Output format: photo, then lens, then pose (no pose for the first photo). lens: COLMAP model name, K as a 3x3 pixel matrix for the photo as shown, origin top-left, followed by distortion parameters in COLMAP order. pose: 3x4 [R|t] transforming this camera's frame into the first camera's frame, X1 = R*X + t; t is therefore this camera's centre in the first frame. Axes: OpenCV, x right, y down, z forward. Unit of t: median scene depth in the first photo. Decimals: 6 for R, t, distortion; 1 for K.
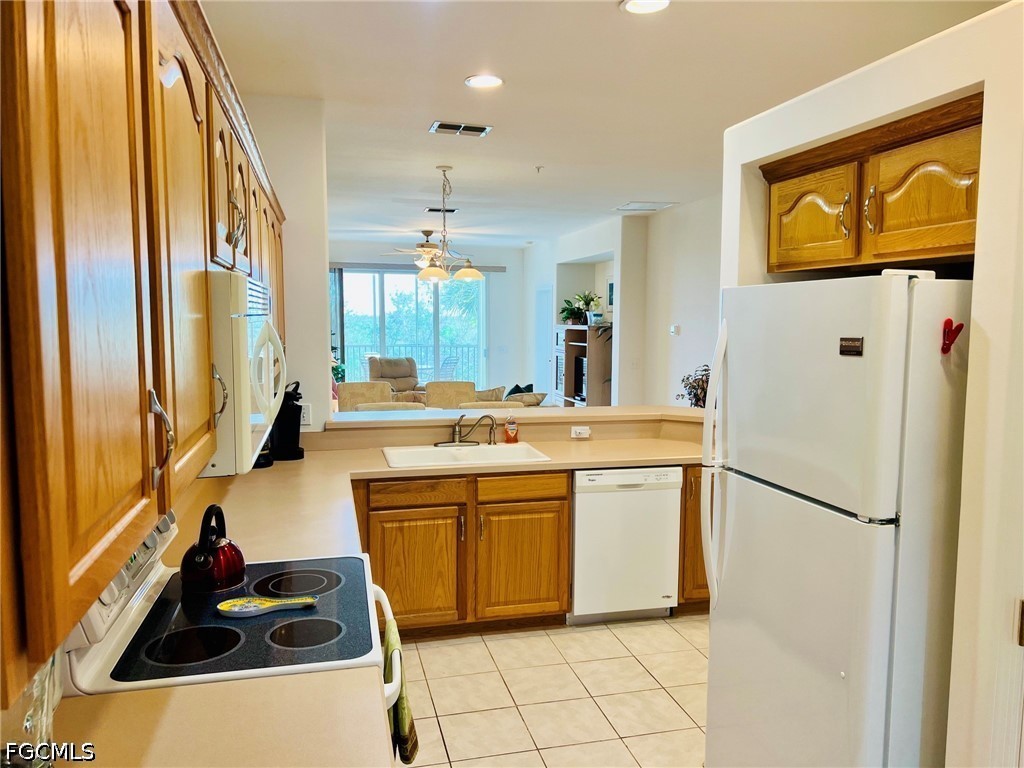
lens RADIAL K [[765.6, 0, 521.5], [0, 765.6, 388.4], [0, 0, 1]] dist [0.126179, -0.266738]
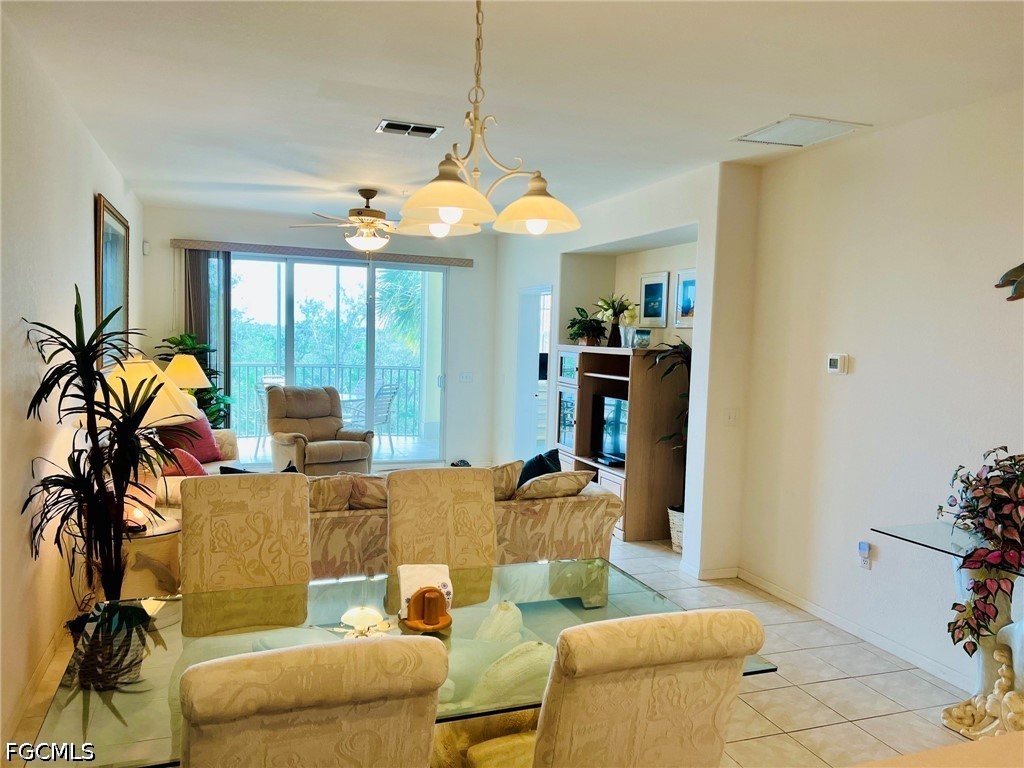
lens RADIAL K [[765.0, 0, 514.7], [0, 765.0, 390.3], [0, 0, 1]] dist [0.059426, -0.068865]
pose [[0.993938, 0.017199, 0.108588, -0.173371], [-0.015382, 0.999728, -0.017547, -0.084762], [-0.108860, 0.015771, 0.993932, 0.933024]]
